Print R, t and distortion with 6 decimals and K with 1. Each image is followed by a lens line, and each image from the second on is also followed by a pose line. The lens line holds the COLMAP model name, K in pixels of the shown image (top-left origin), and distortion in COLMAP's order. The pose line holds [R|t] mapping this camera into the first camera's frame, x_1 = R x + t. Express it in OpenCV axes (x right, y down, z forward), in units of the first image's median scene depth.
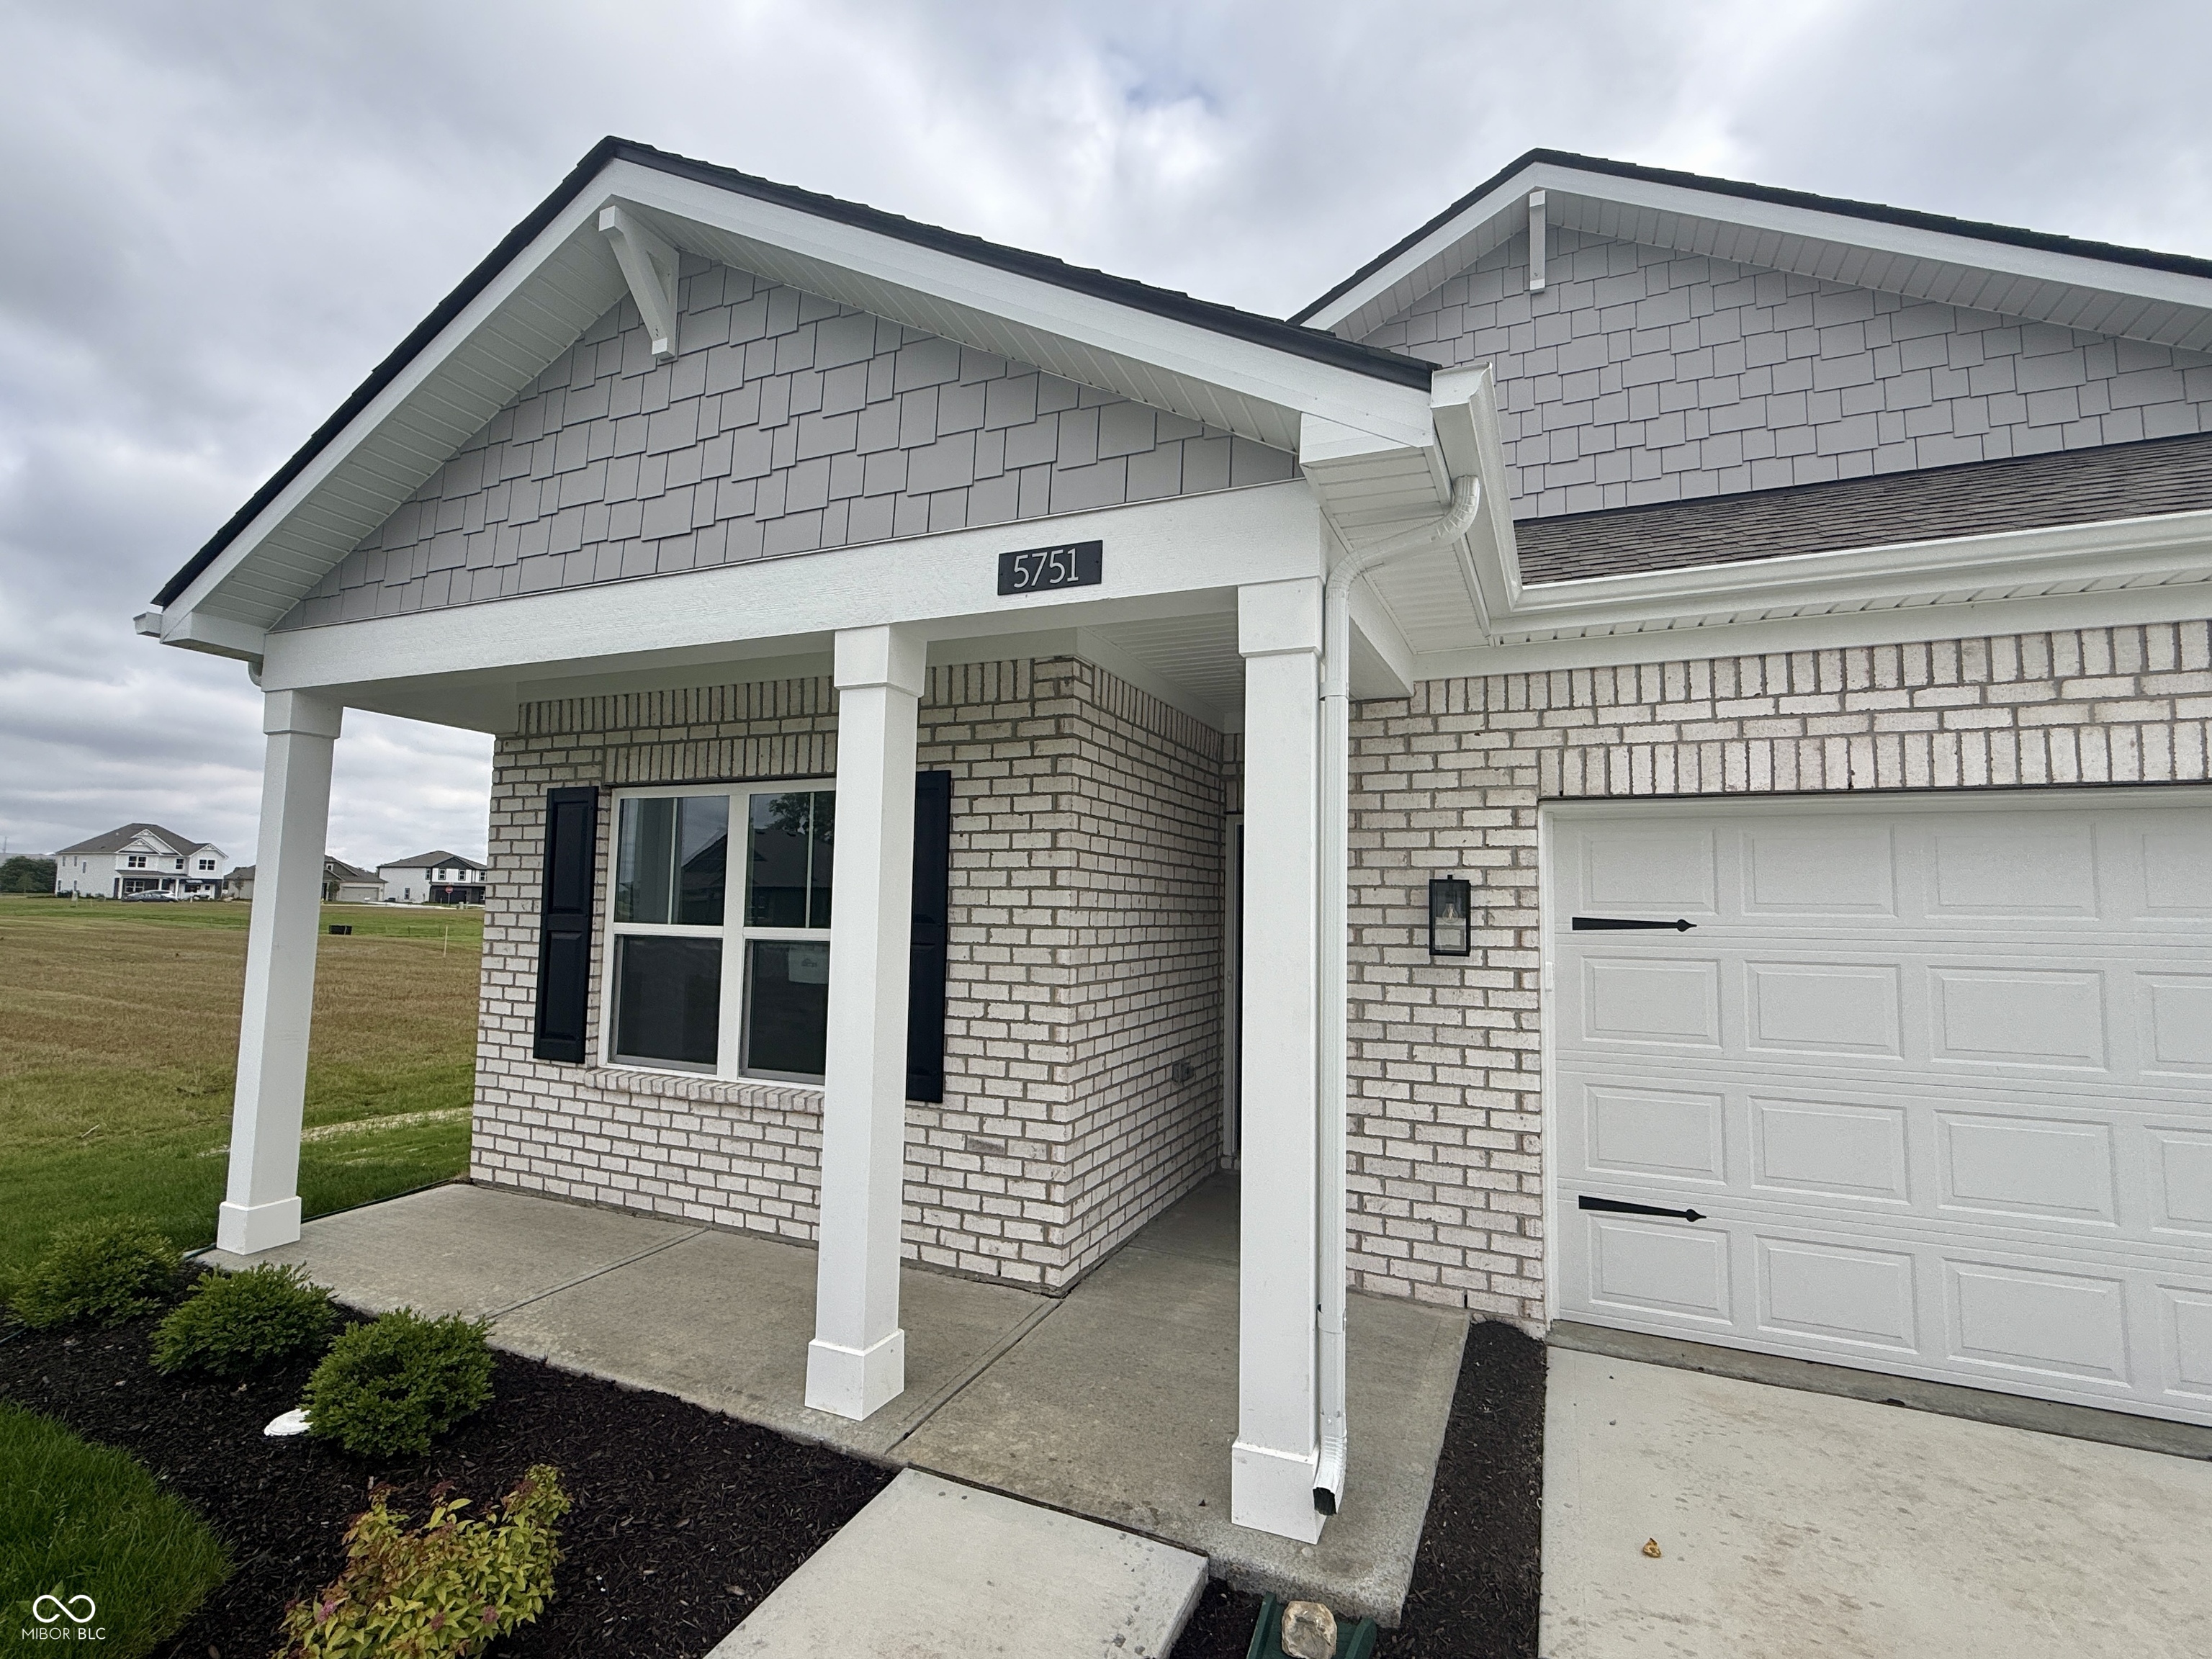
lens RADIAL K [[1007.4, 0, 1099.3], [0, 1007.4, 832.5], [0, 0, 1]] dist [0.000912, 0.000384]
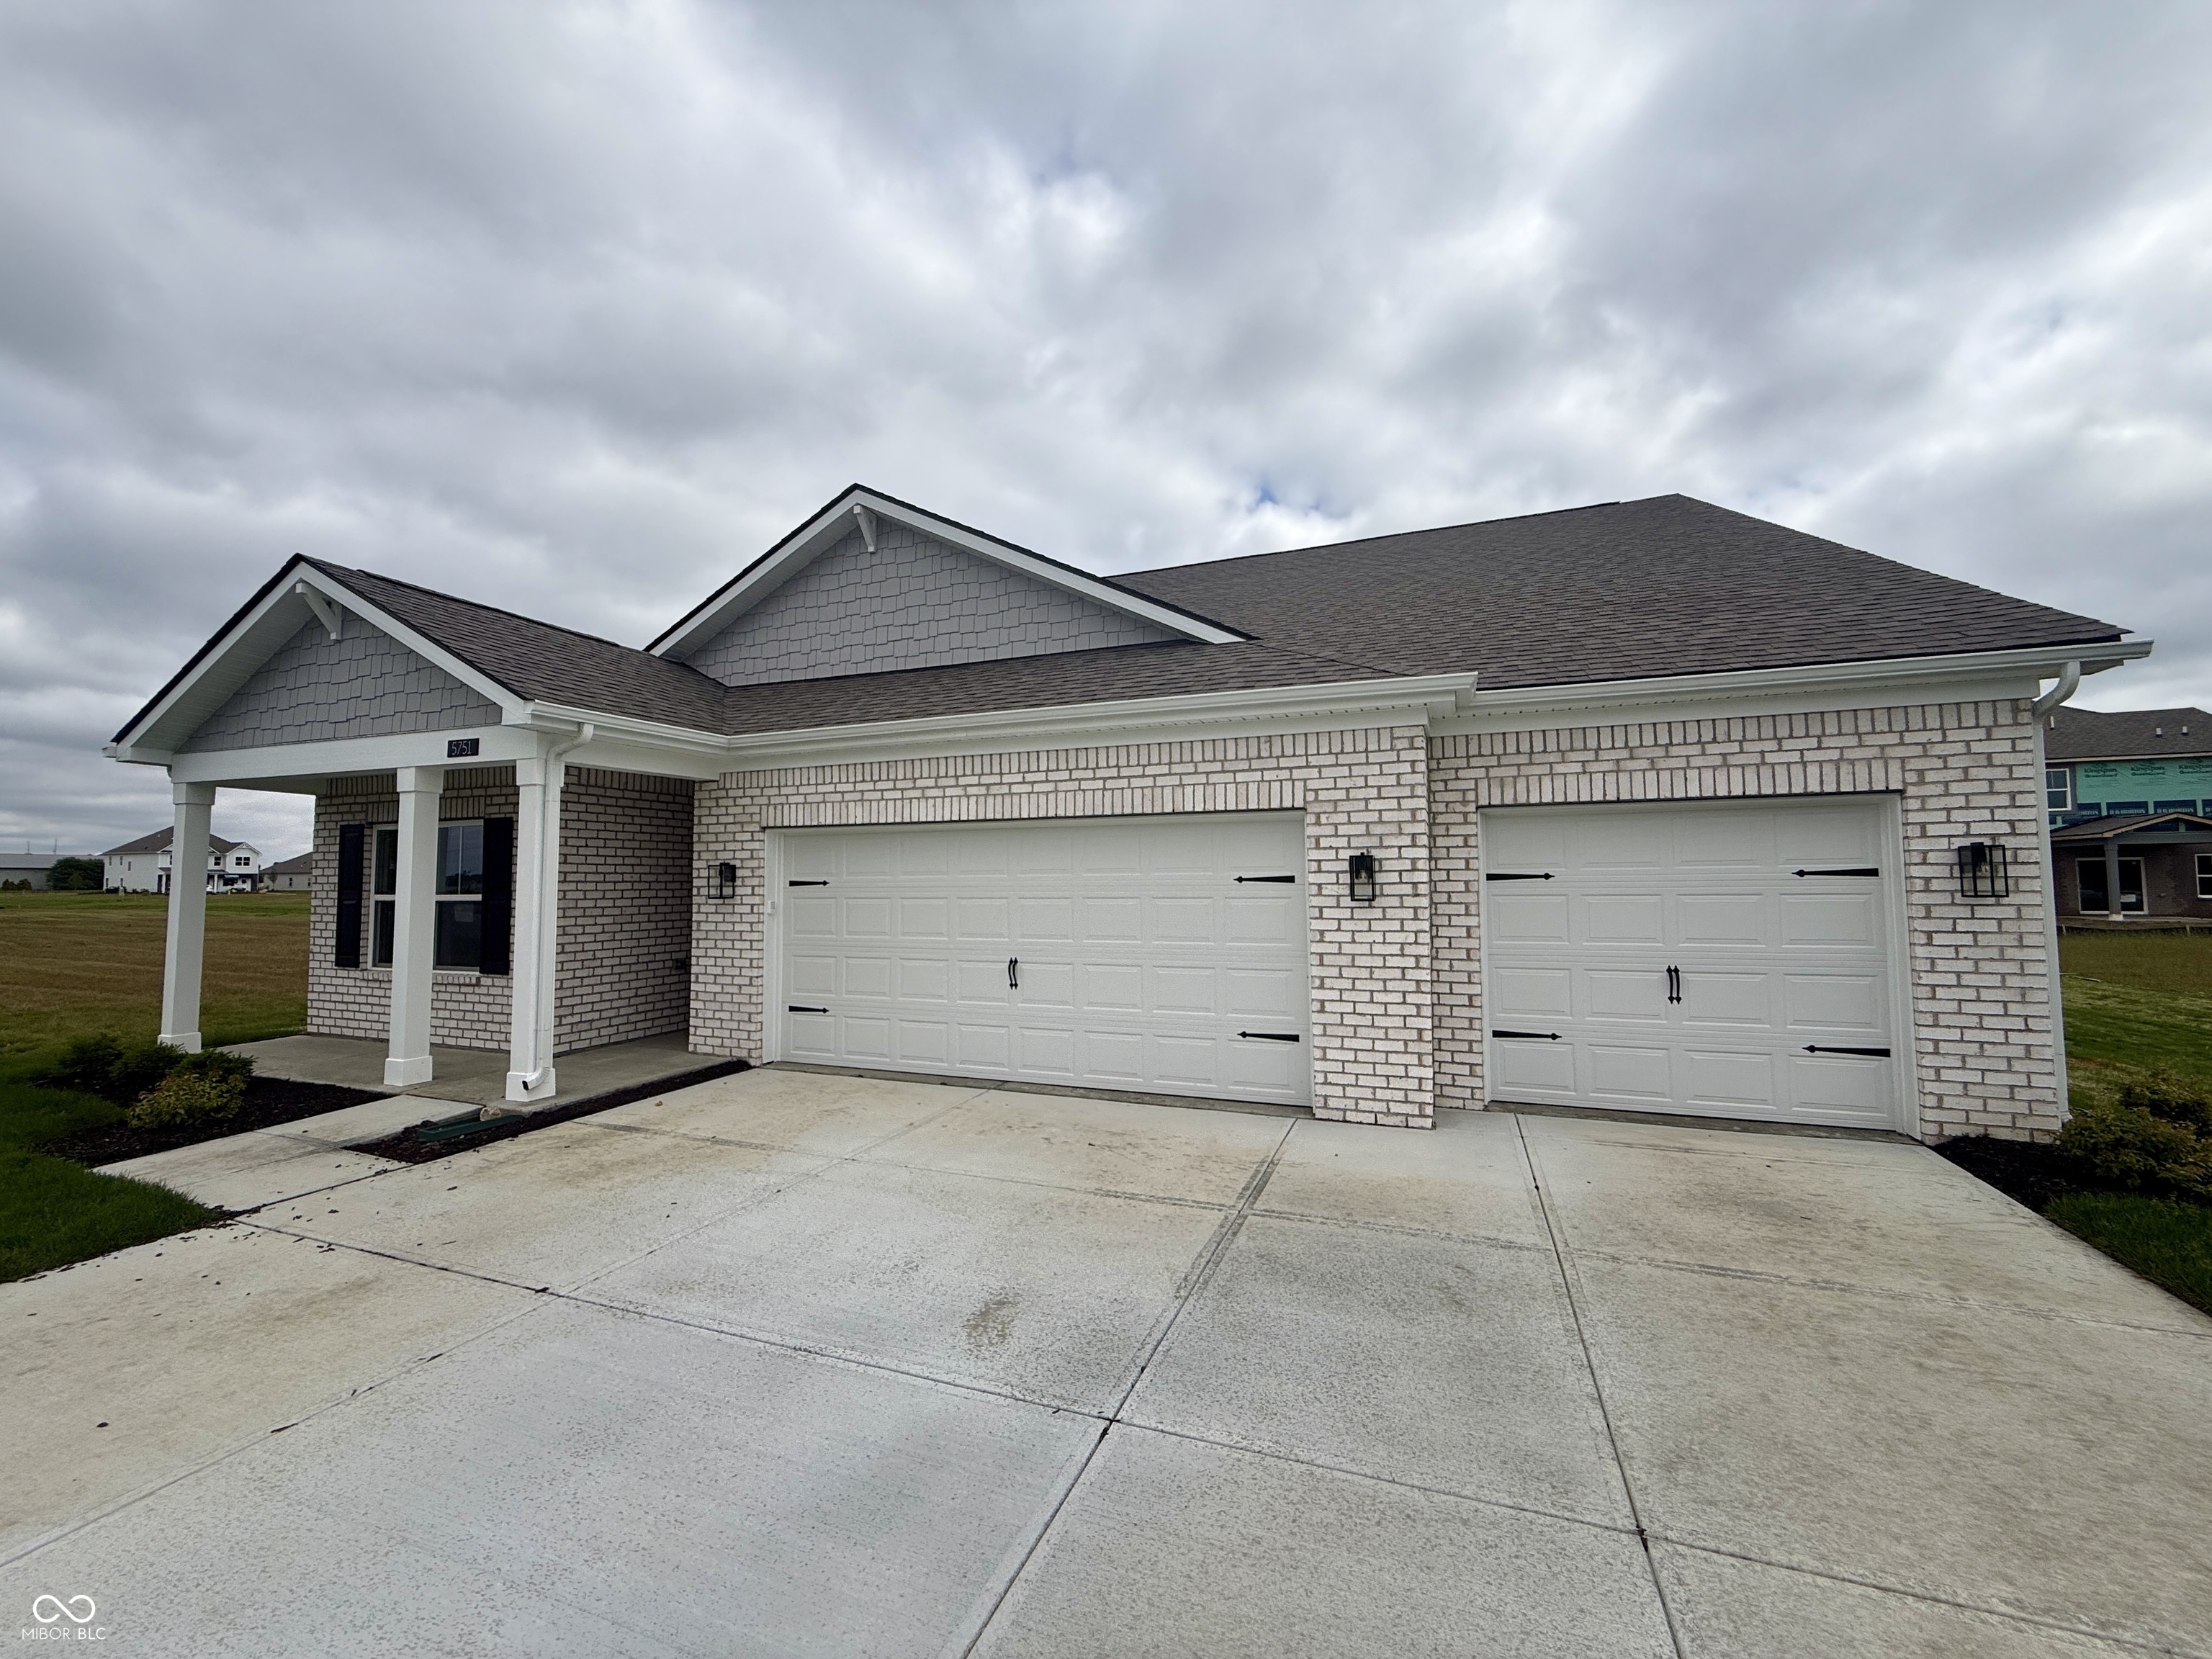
lens RADIAL K [[888.7, 0, 1099.4], [0, 888.7, 832.4], [0, 0, 1]] dist [0.001319, -0.000247]
pose [[0.999029, -0.020646, 0.038914, 1.018921], [0.019858, 0.999592, 0.020508, -0.044588], [-0.039322, -0.019716, 0.999032, -0.909767]]
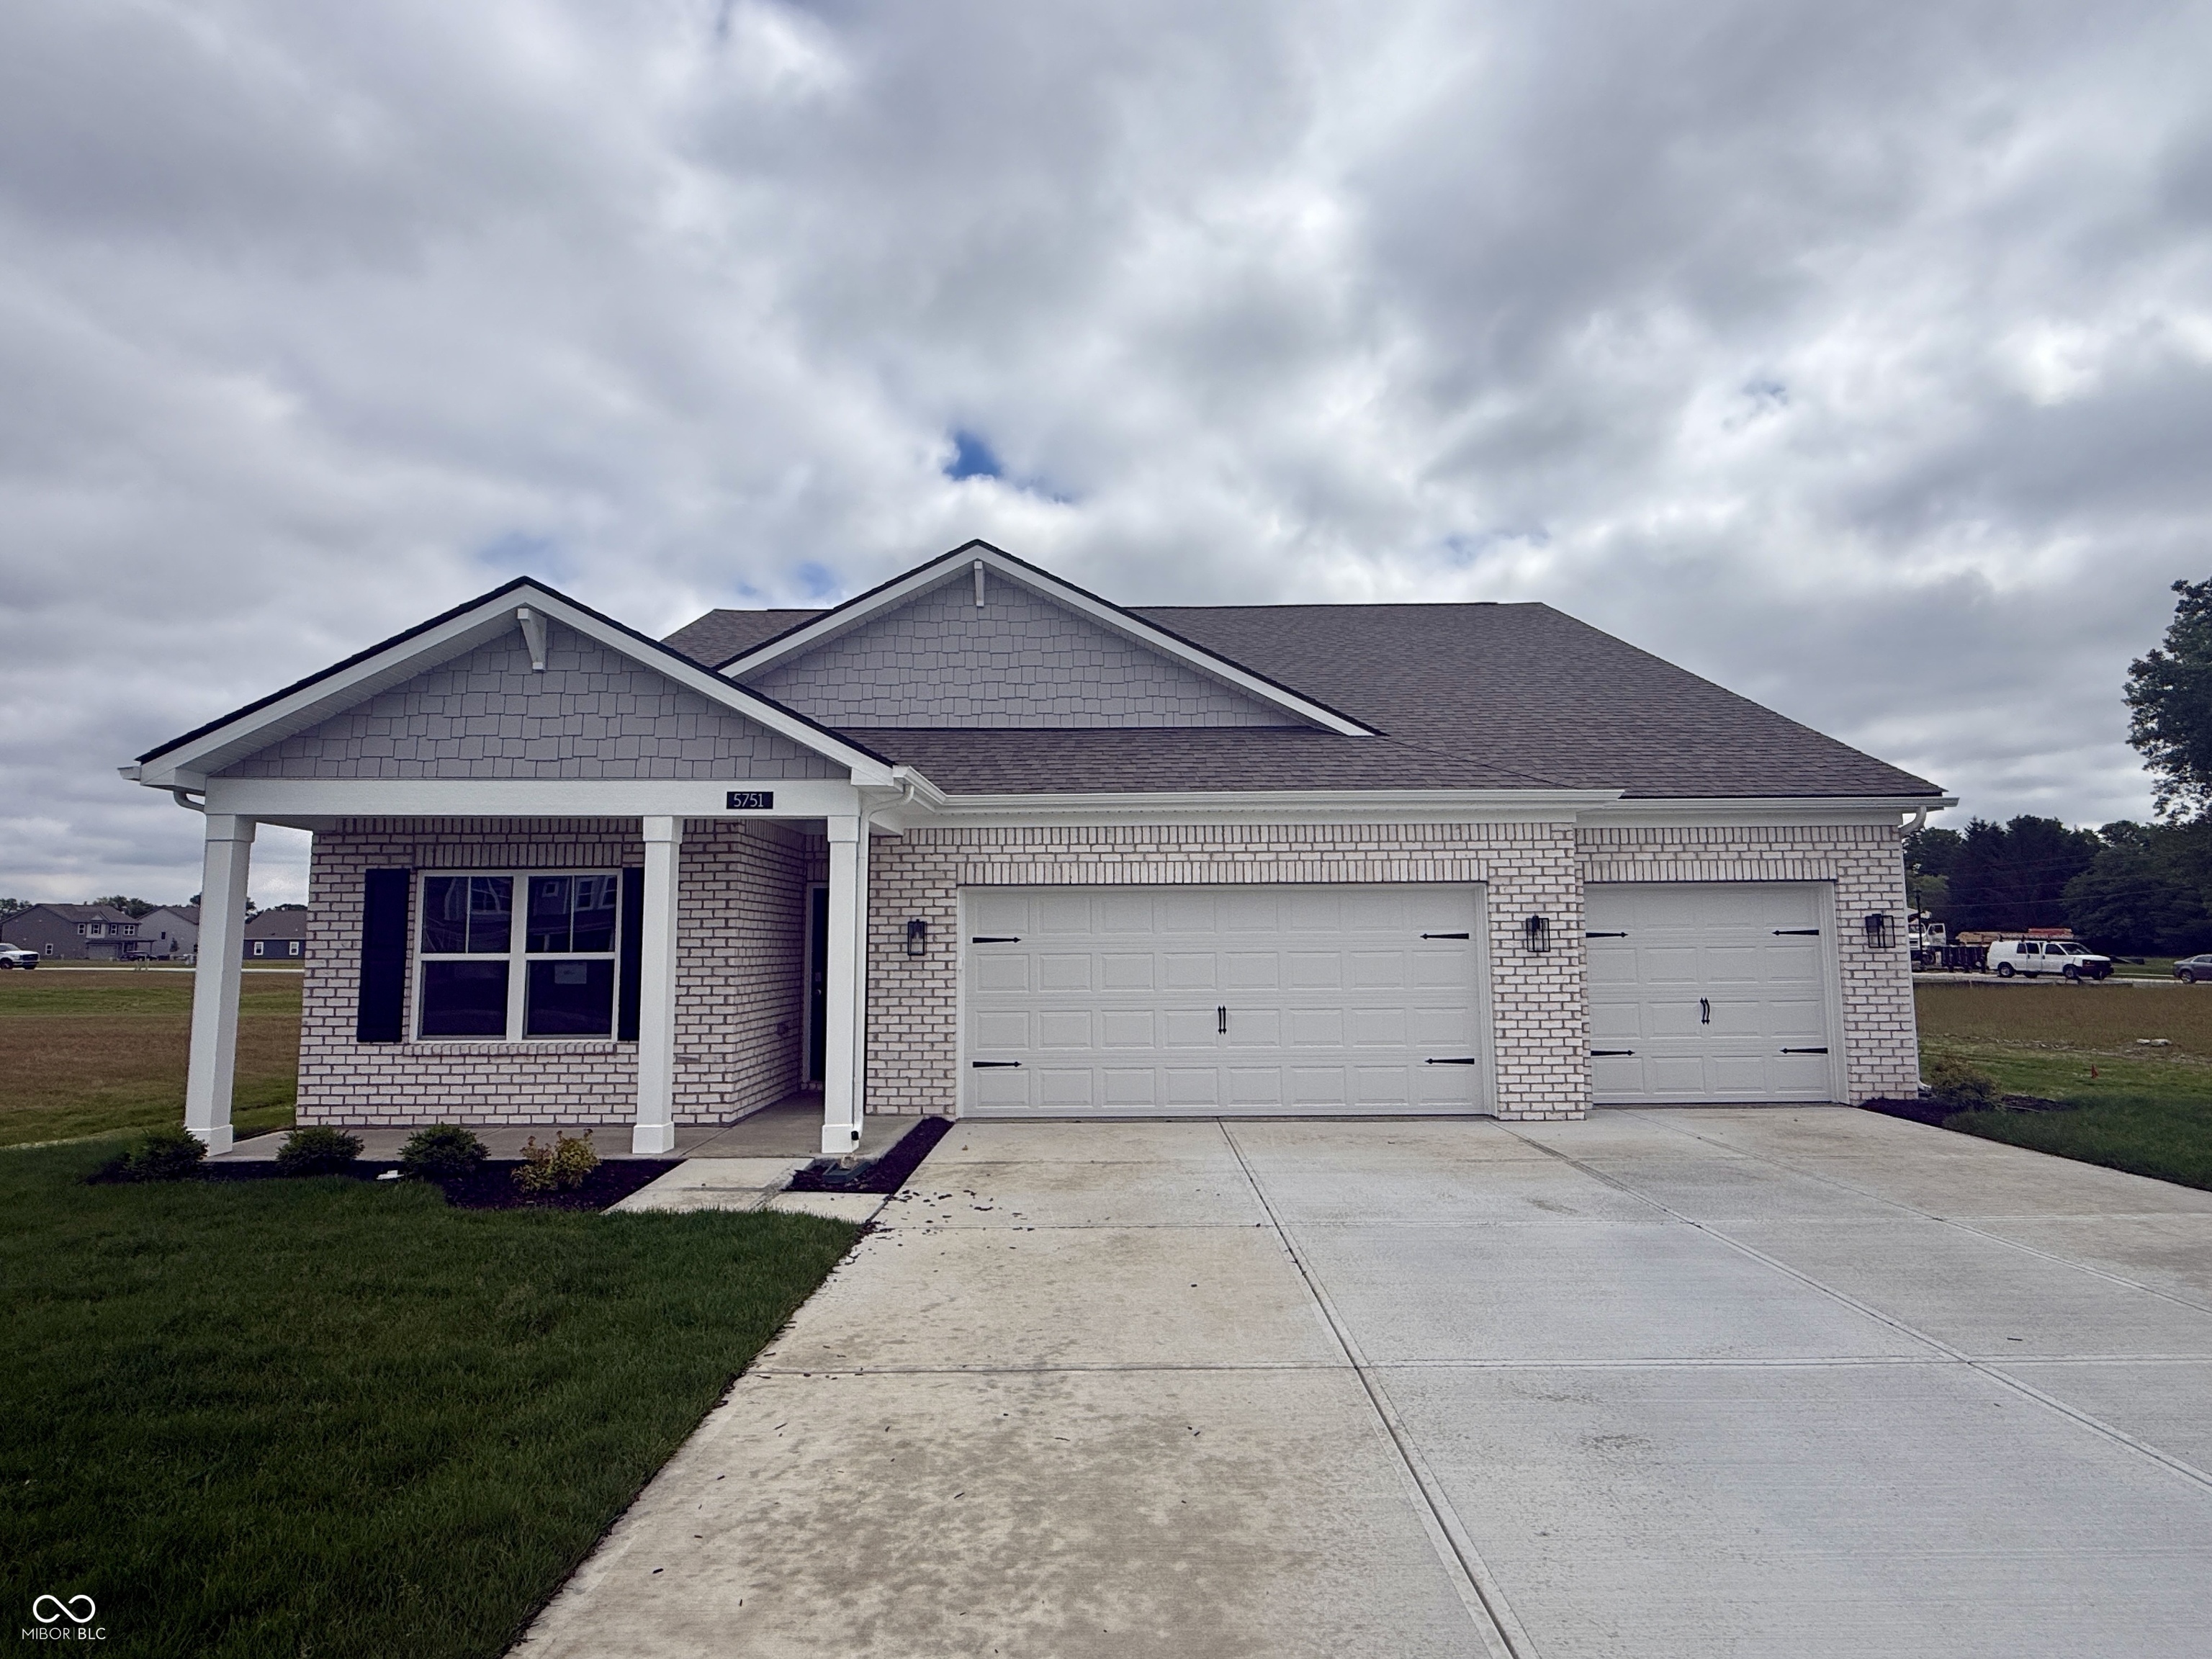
lens RADIAL K [[1151.1, 0, 1103.3], [0, 1151.1, 836.4], [0, 0, 1]] dist [0.001671, 0.000664]
pose [[0.916377, 0.015533, 0.400014, -0.270318], [-0.008591, 0.999780, -0.019143, -0.087652], [-0.400224, 0.014106, 0.916309, -1.370428]]
